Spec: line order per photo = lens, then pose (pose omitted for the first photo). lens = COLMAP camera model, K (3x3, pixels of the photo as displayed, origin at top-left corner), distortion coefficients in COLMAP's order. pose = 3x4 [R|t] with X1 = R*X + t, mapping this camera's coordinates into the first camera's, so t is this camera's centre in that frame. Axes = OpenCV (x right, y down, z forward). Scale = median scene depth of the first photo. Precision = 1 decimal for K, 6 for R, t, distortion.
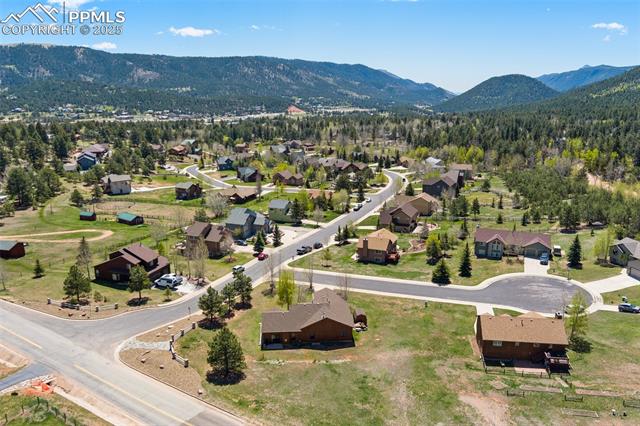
lens RADIAL K [[517.4, 0, 320.0], [0, 517.4, 213.0], [0, 0, 1]] dist [-0.055671, -0.004464]
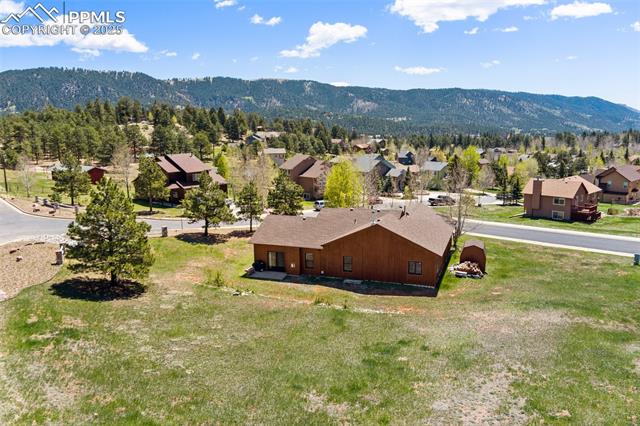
lens RADIAL K [[517.4, 0, 320.0], [0, 517.4, 213.0], [0, 0, 1]] dist [-0.055671, -0.004464]
pose [[0.916489, 0.065345, -0.394687, 0.022247], [-0.091722, 0.994612, -0.048317, 0.033541], [0.389403, 0.080484, 0.917544, 0.085970]]
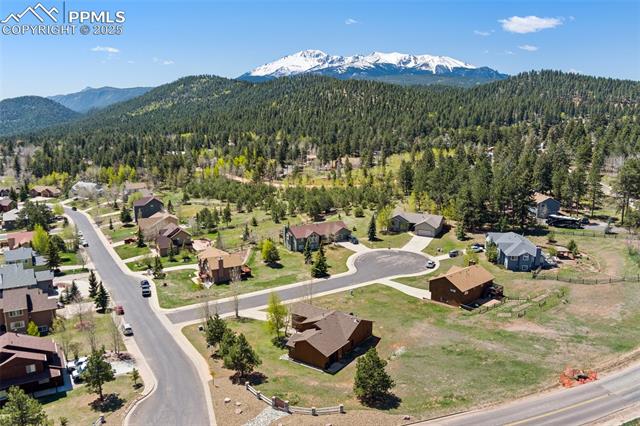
lens RADIAL K [[517.4, 0, 320.0], [0, 517.4, 213.0], [0, 0, 1]] dist [-0.055671, -0.004464]
pose [[0.630114, -0.157025, 0.760460, -0.117448], [0.187584, 0.981116, 0.047156, -0.009570], [-0.753504, 0.112937, 0.647670, 0.059968]]
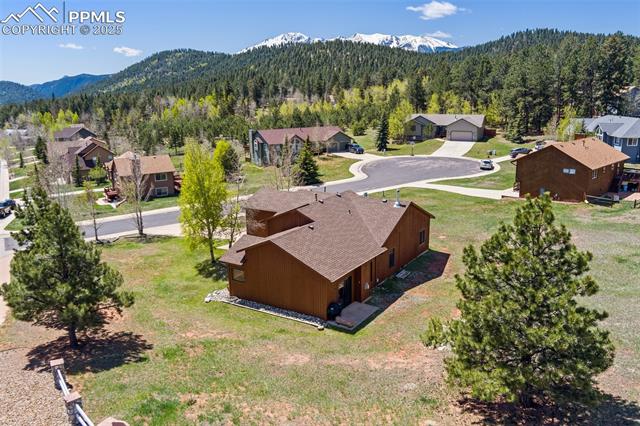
lens RADIAL K [[517.4, 0, 320.0], [0, 517.4, 213.0], [0, 0, 1]] dist [-0.055671, -0.004464]
pose [[0.604262, -0.196758, 0.772110, -0.052978], [0.214046, 0.973496, 0.080562, 0.025079], [-0.767497, 0.116587, 0.630362, 0.122959]]
